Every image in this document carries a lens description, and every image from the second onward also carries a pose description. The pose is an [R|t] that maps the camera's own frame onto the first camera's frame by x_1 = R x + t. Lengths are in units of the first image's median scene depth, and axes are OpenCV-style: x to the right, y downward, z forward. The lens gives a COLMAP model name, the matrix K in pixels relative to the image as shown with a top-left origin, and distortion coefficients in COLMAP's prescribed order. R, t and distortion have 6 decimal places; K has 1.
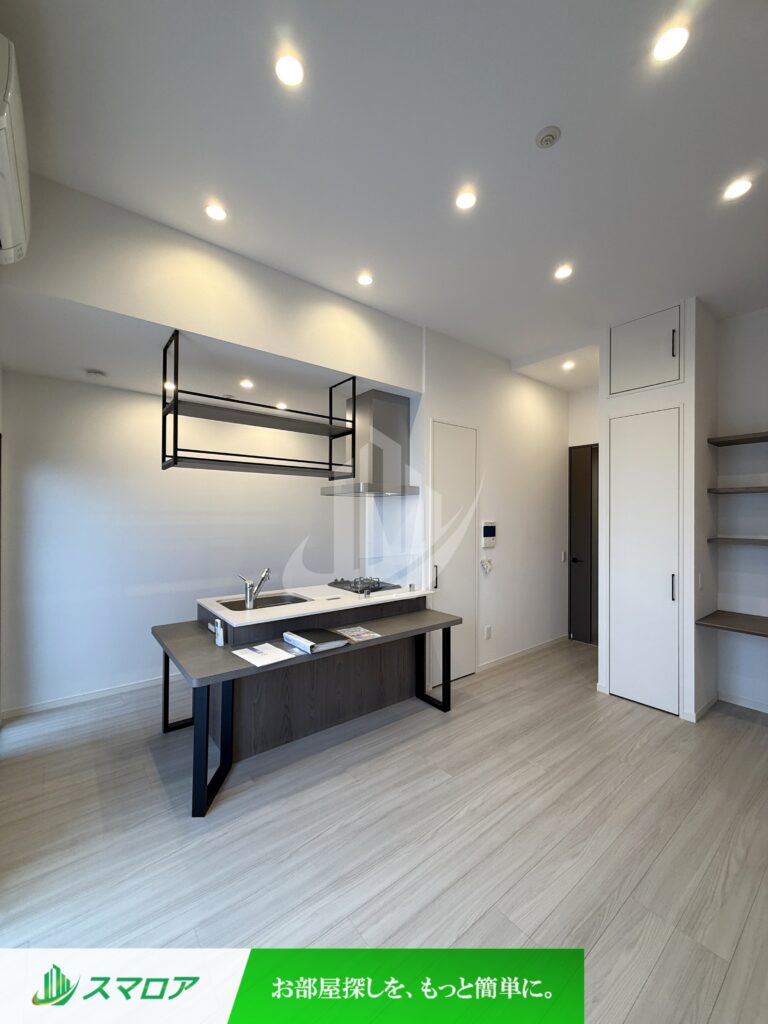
lens RADIAL K [[406.8, 0, 383.7], [0, 406.8, 516.4], [0, 0, 1]] dist [-0.000521, -0.000273]
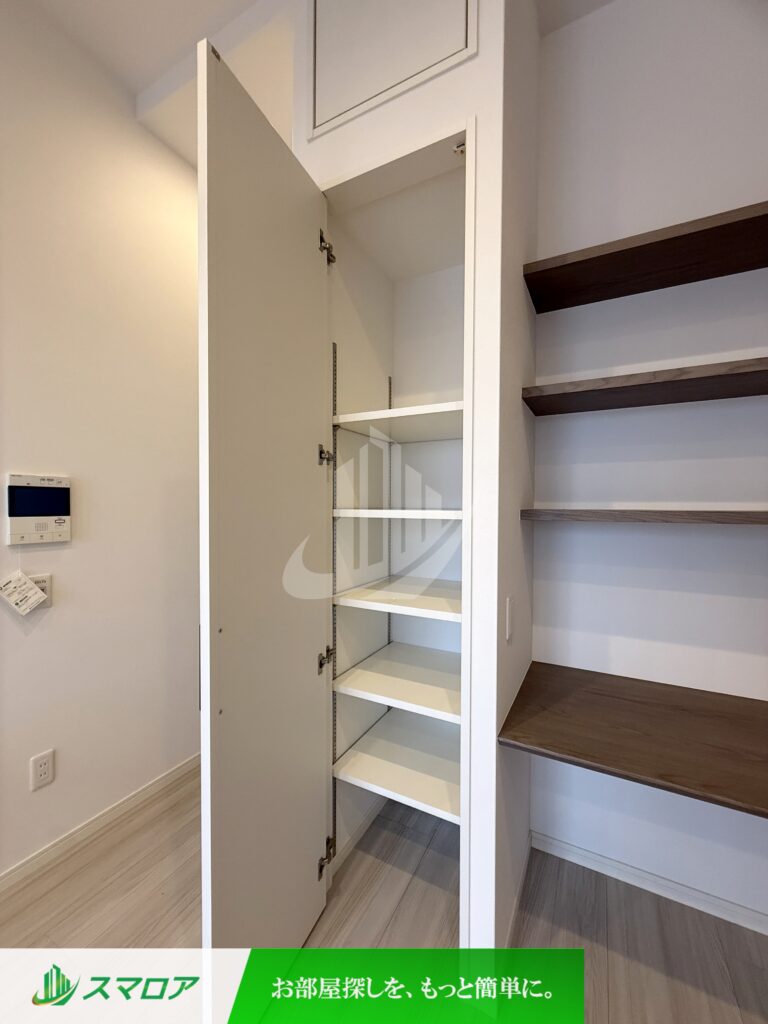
lens RADIAL K [[406.8, 0, 385.2], [0, 406.8, 510.5], [0, 0, 1]] dist [-0.000521, -0.000273]
pose [[0.916889, -0.002195, 0.399136, 0.525269], [-0.001130, 0.999967, 0.008097, 0.054867], [-0.399141, -0.007875, 0.916856, 0.702252]]
